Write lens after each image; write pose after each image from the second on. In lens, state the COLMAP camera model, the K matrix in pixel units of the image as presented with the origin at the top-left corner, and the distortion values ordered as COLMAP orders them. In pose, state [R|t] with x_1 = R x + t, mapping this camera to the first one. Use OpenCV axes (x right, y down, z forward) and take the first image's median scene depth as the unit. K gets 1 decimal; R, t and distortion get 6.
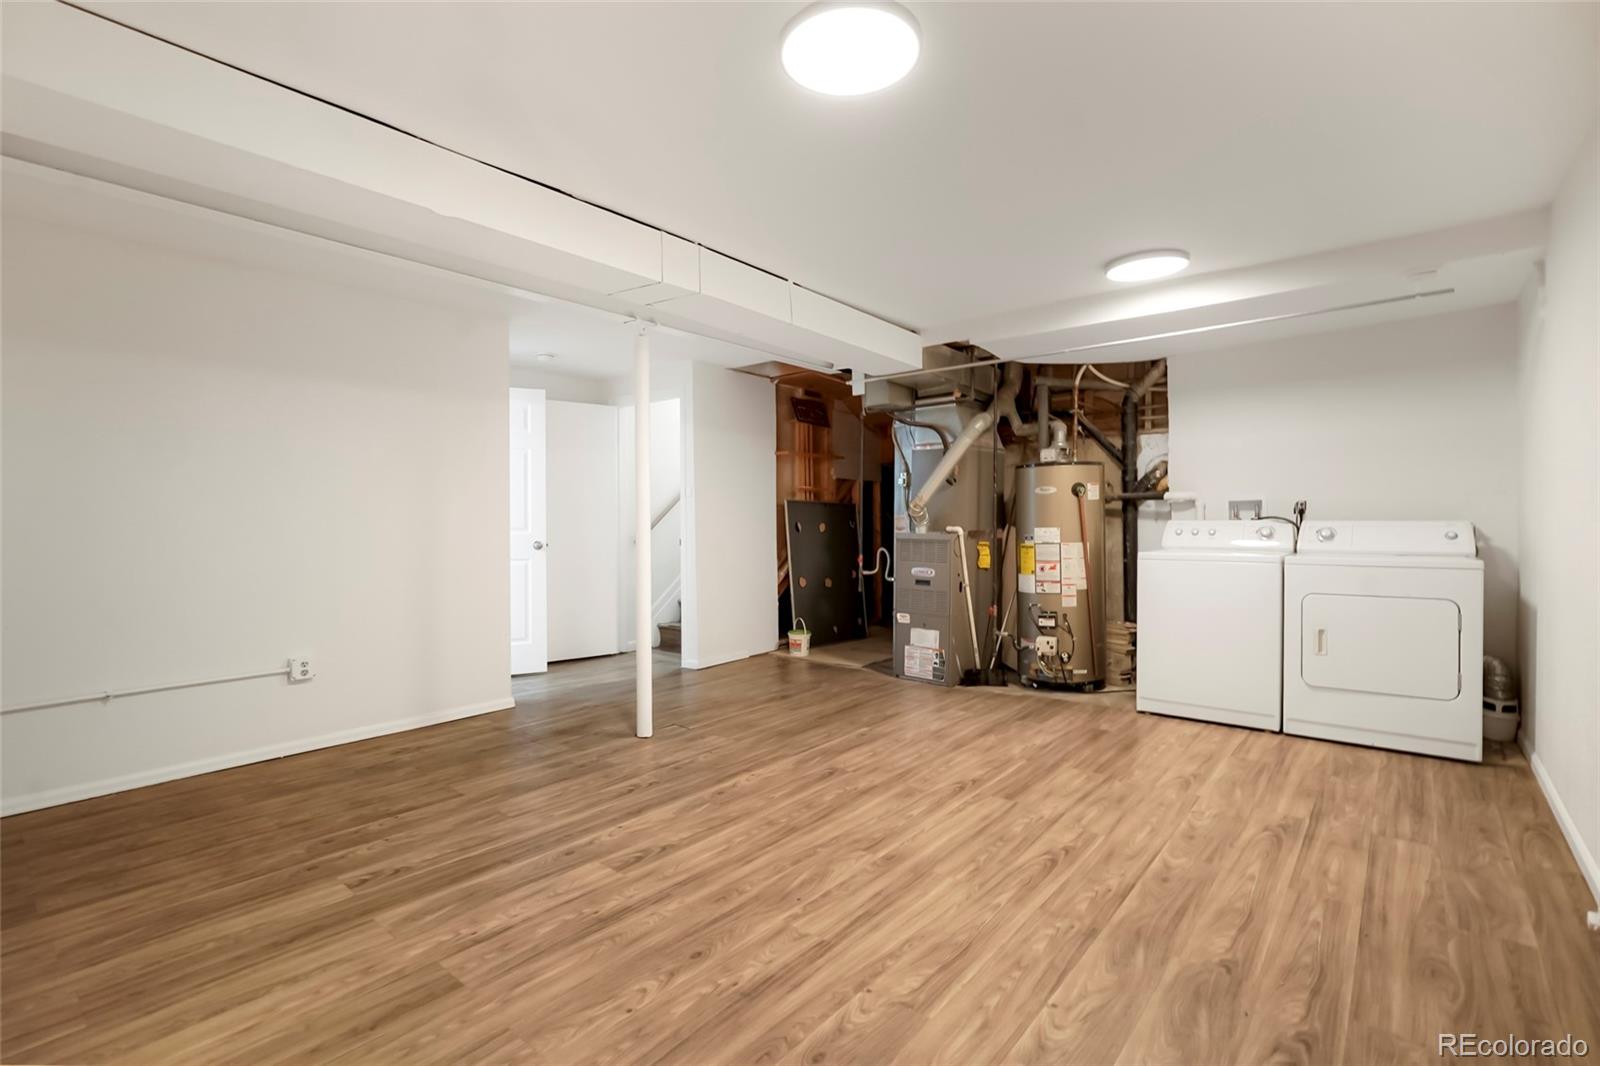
lens RADIAL K [[735.9, 0, 799.1], [0, 735.9, 527.5], [0, 0, 1]] dist [-0.009038, 0.002043]
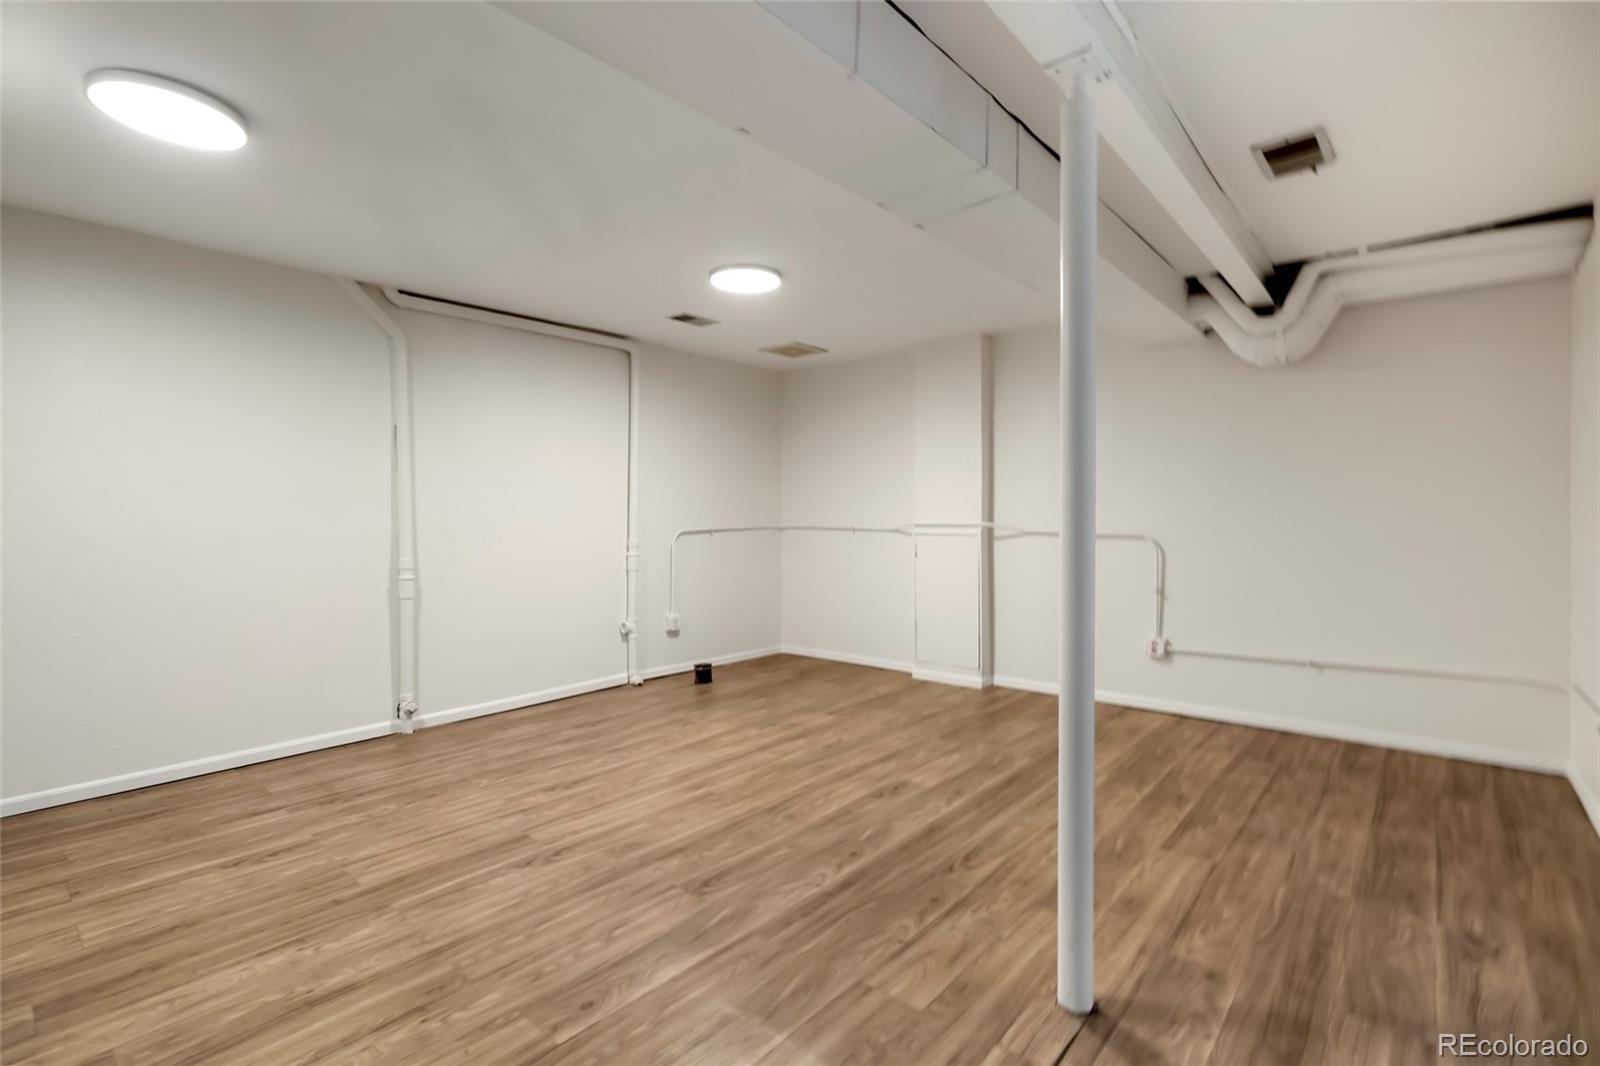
lens RADIAL K [[735.9, 0, 800.8], [0, 735.9, 525.6], [0, 0, 1]] dist [-0.009038, 0.002043]
pose [[-0.999704, 0.011729, 0.021329, -0.073891], [0.012261, 0.999612, 0.024992, -0.026465], [-0.021028, 0.025246, -0.999460, 1.900368]]
